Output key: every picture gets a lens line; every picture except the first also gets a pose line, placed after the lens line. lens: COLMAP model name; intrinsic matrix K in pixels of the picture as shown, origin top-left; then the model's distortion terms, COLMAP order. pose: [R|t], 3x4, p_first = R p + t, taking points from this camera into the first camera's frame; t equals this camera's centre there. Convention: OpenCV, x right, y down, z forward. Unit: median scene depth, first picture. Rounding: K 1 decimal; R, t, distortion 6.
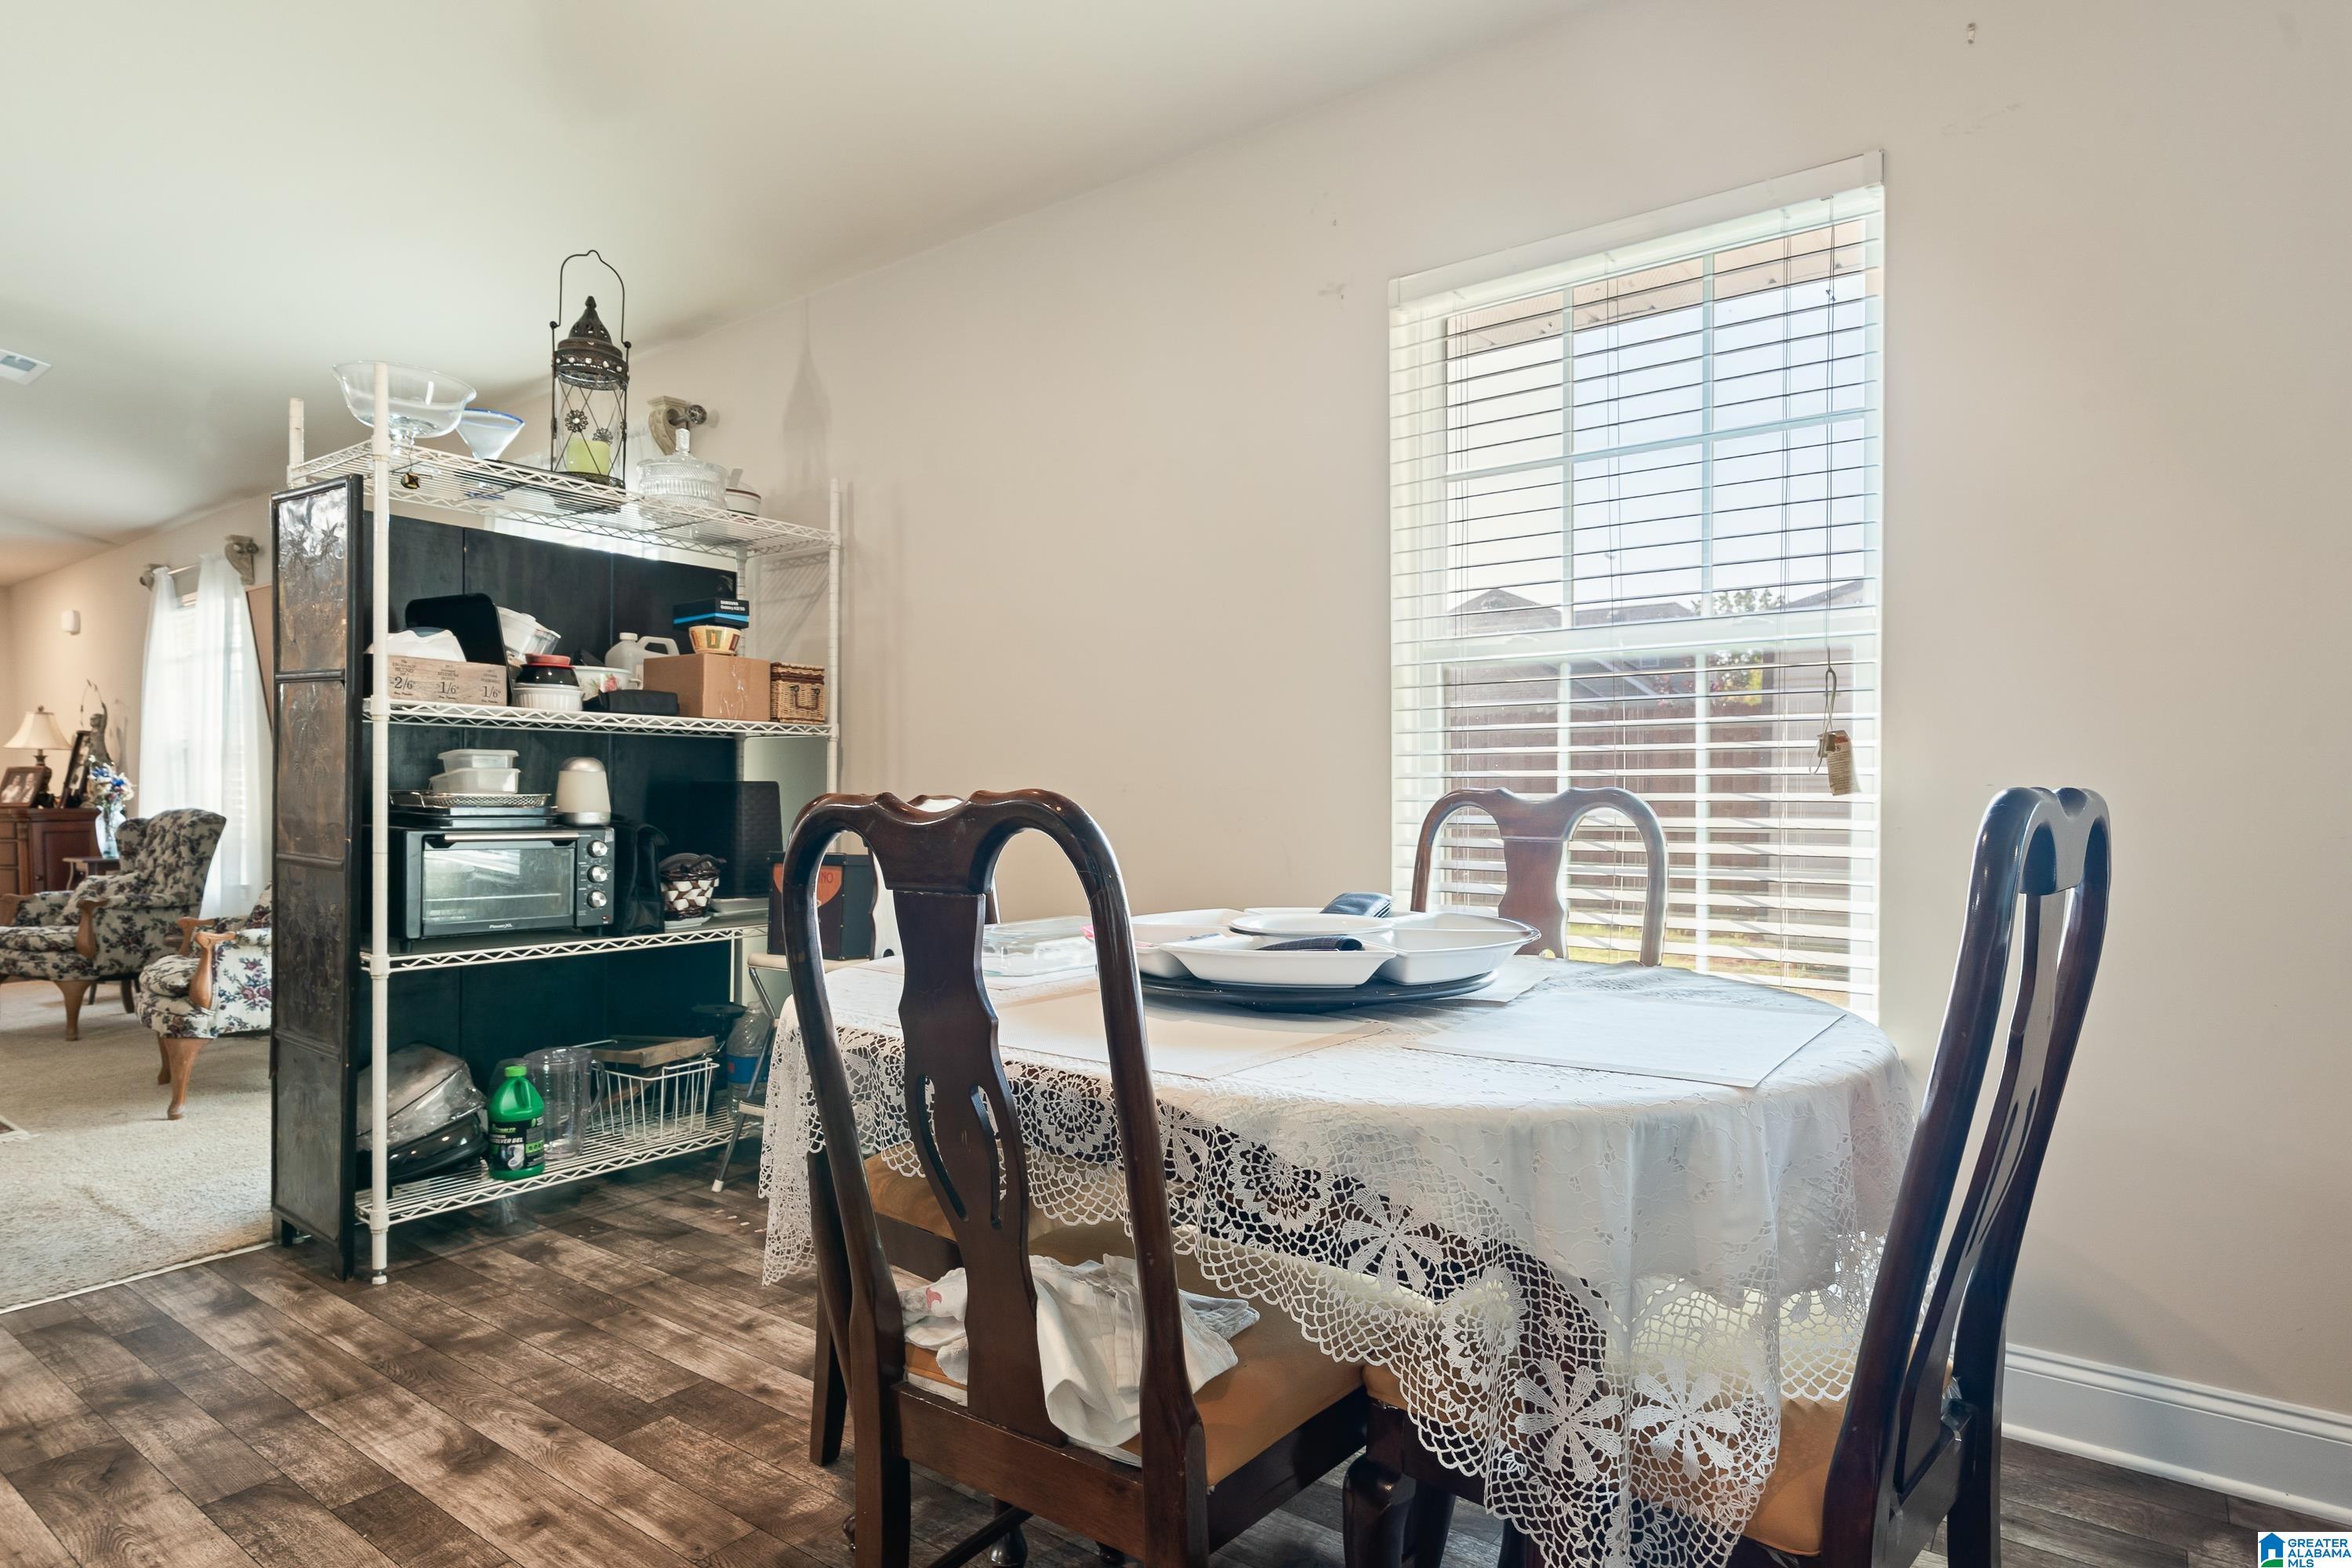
lens RADIAL K [[1301.3, 0, 1170.9], [0, 1301.3, 788.5], [0, 0, 1]] dist [-0.005276, 0.000588]
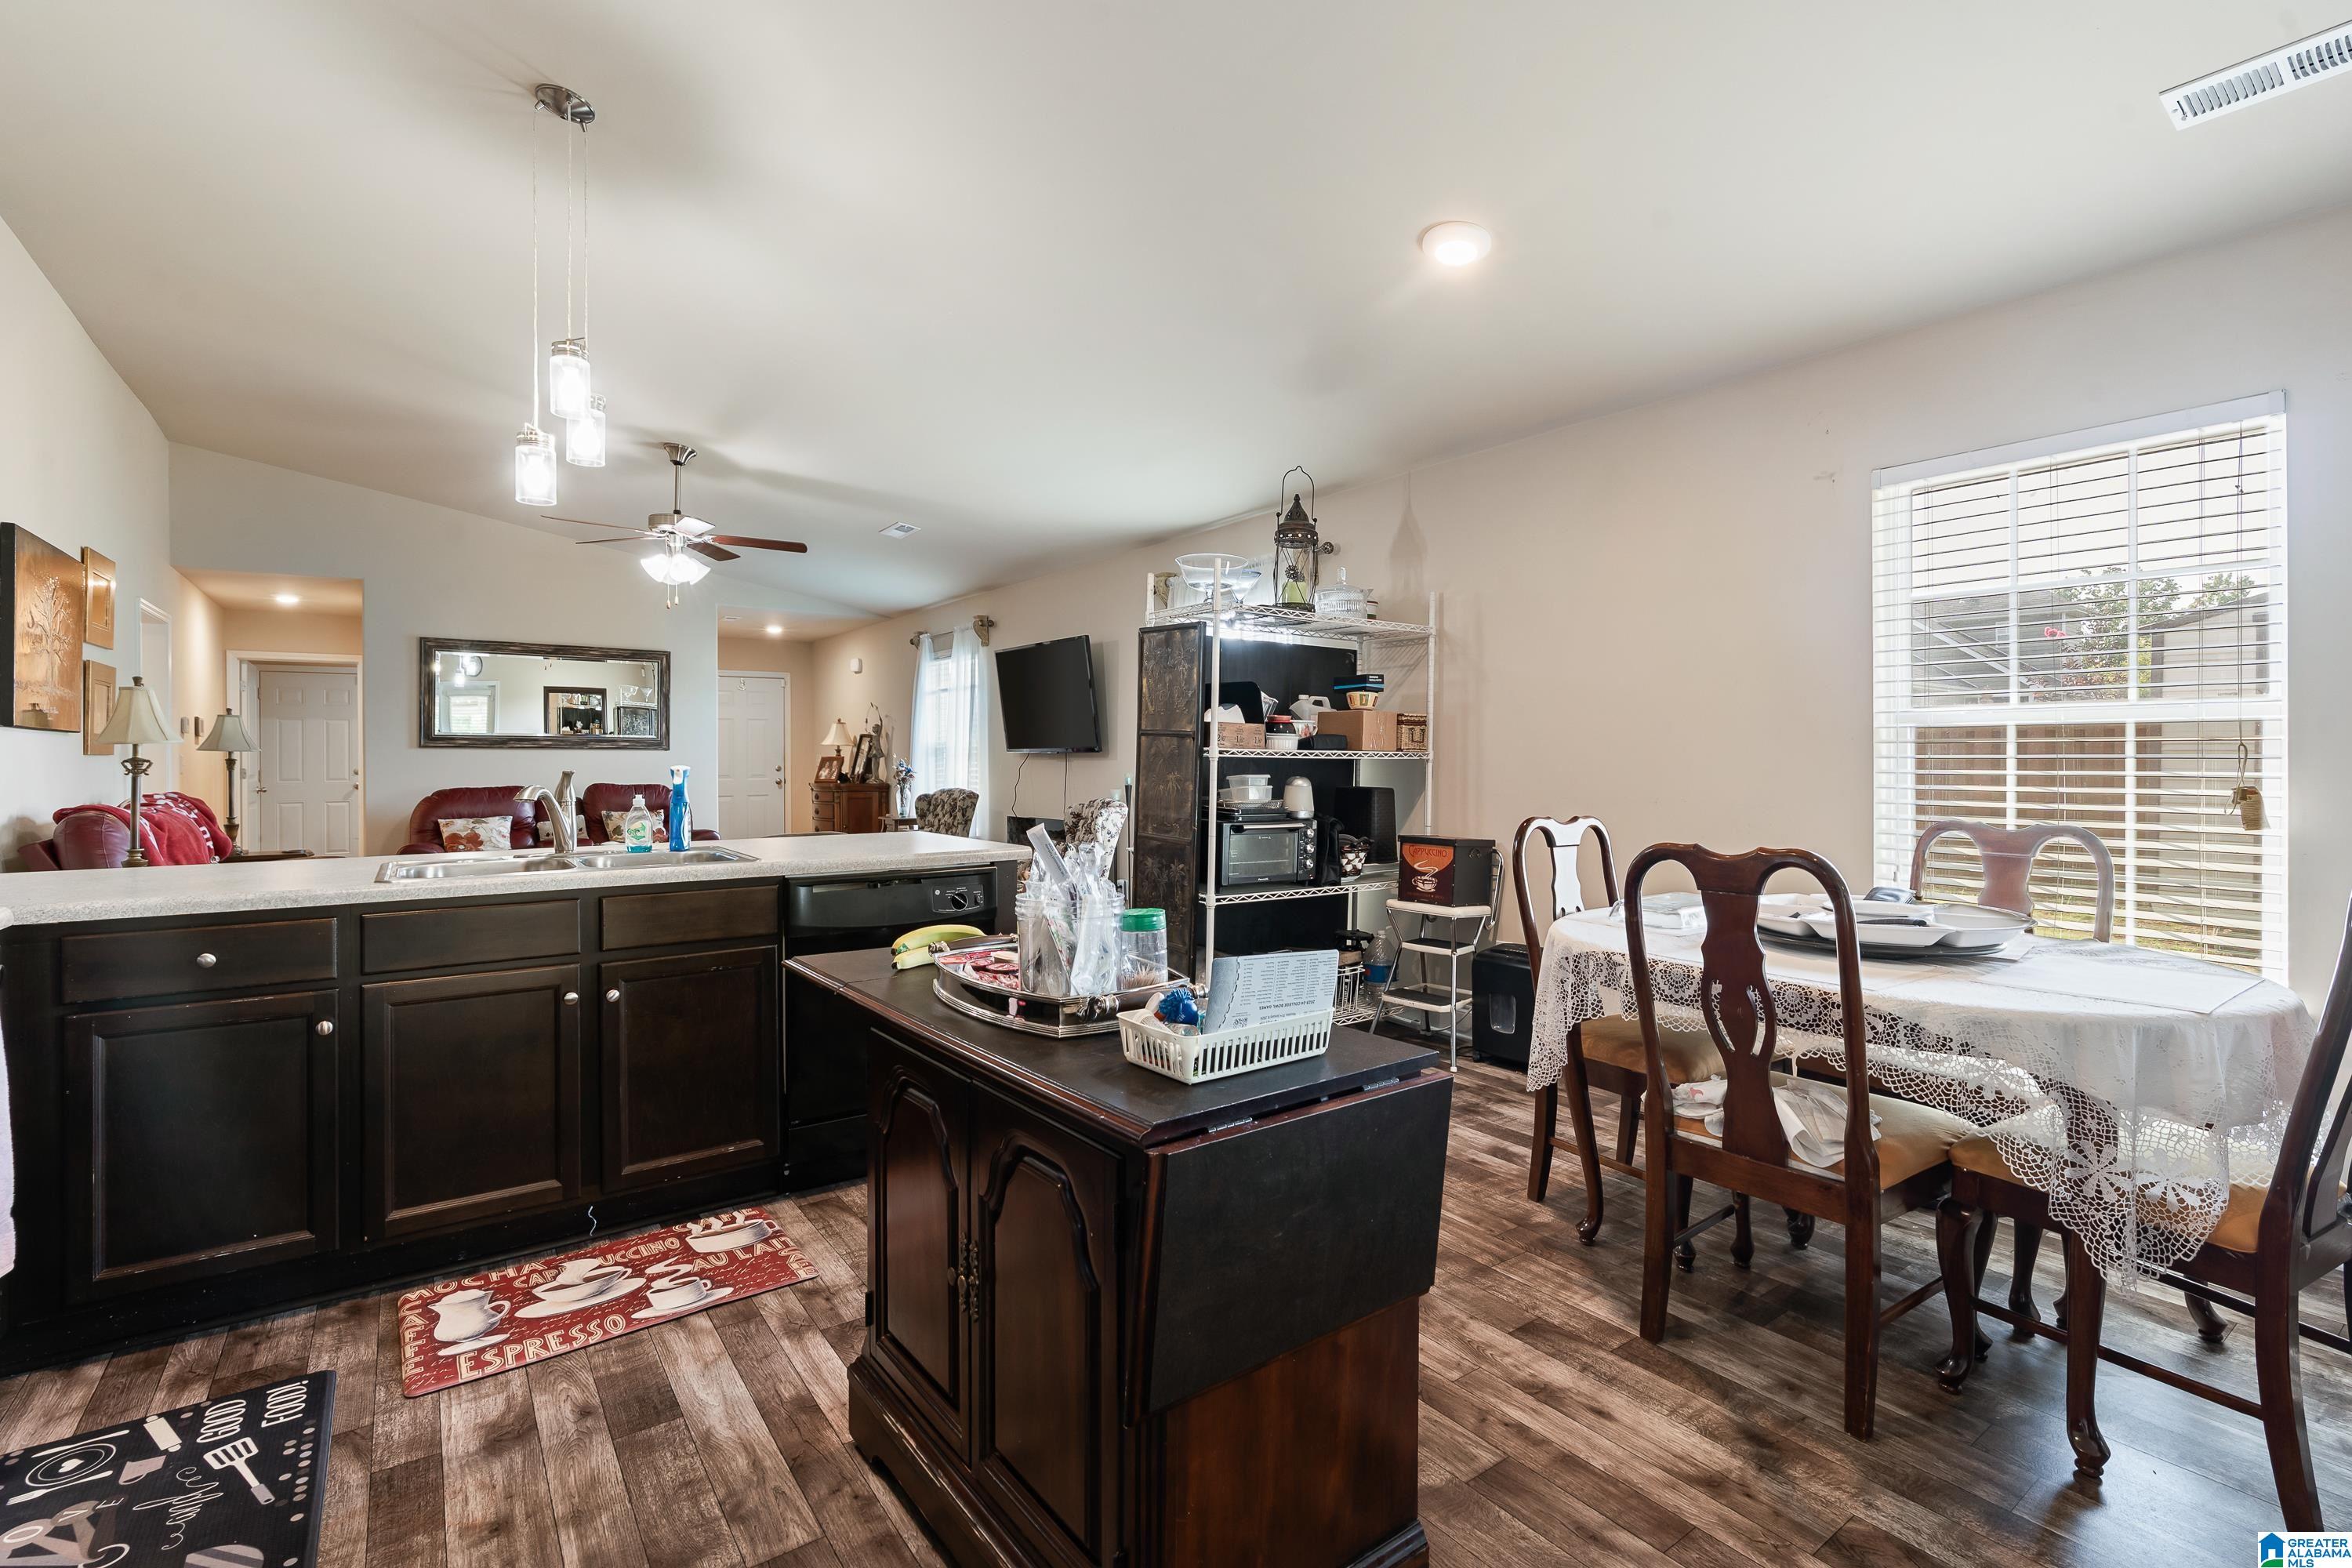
lens RADIAL K [[1088.7, 0, 1177.4], [0, 1088.7, 737.4], [0, 0, 1]] dist [-0.001973, 0.001682]
pose [[0.957540, -0.000754, -0.288299, -0.282306], [-0.002898, 0.999921, -0.012241, -0.079225], [0.288285, 0.012557, 0.957462, -0.508025]]
